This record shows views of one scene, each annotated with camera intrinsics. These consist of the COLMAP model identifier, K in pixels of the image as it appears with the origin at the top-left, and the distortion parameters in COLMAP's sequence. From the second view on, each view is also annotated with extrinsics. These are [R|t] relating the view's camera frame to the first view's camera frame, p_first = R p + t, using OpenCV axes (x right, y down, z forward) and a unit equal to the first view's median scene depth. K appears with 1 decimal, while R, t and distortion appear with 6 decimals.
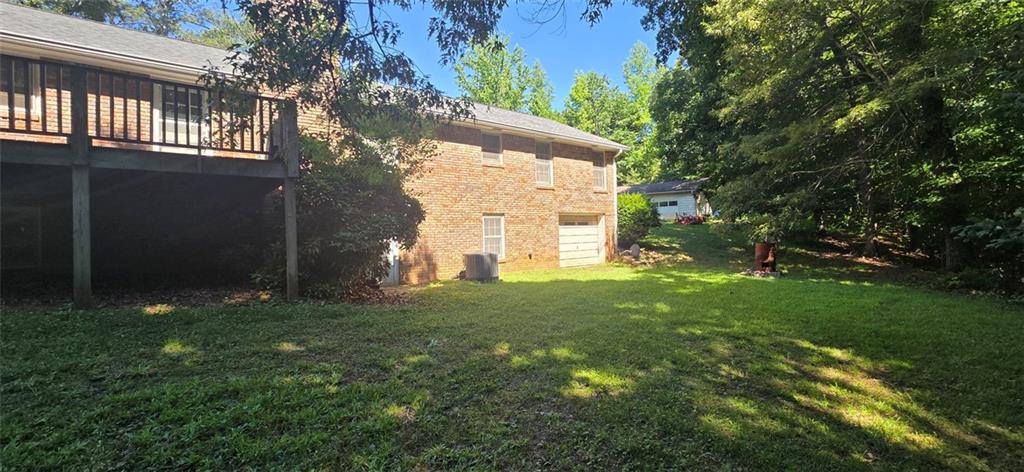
lens RADIAL K [[428.3, 0, 513.6], [0, 428.3, 228.0], [0, 0, 1]] dist [0.000800, 0.000793]
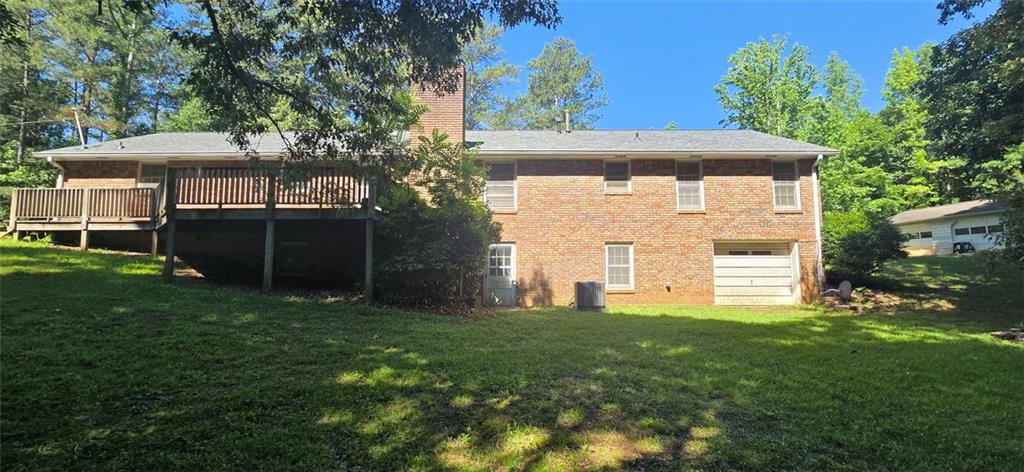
lens RADIAL K [[428.3, 0, 513.6], [0, 428.3, 228.0], [0, 0, 1]] dist [0.000800, 0.000793]
pose [[0.759198, -0.044344, -0.649348, 0.362649], [-0.009587, 0.996806, -0.079282, 0.012122], [0.650789, 0.066416, 0.756348, 0.095189]]
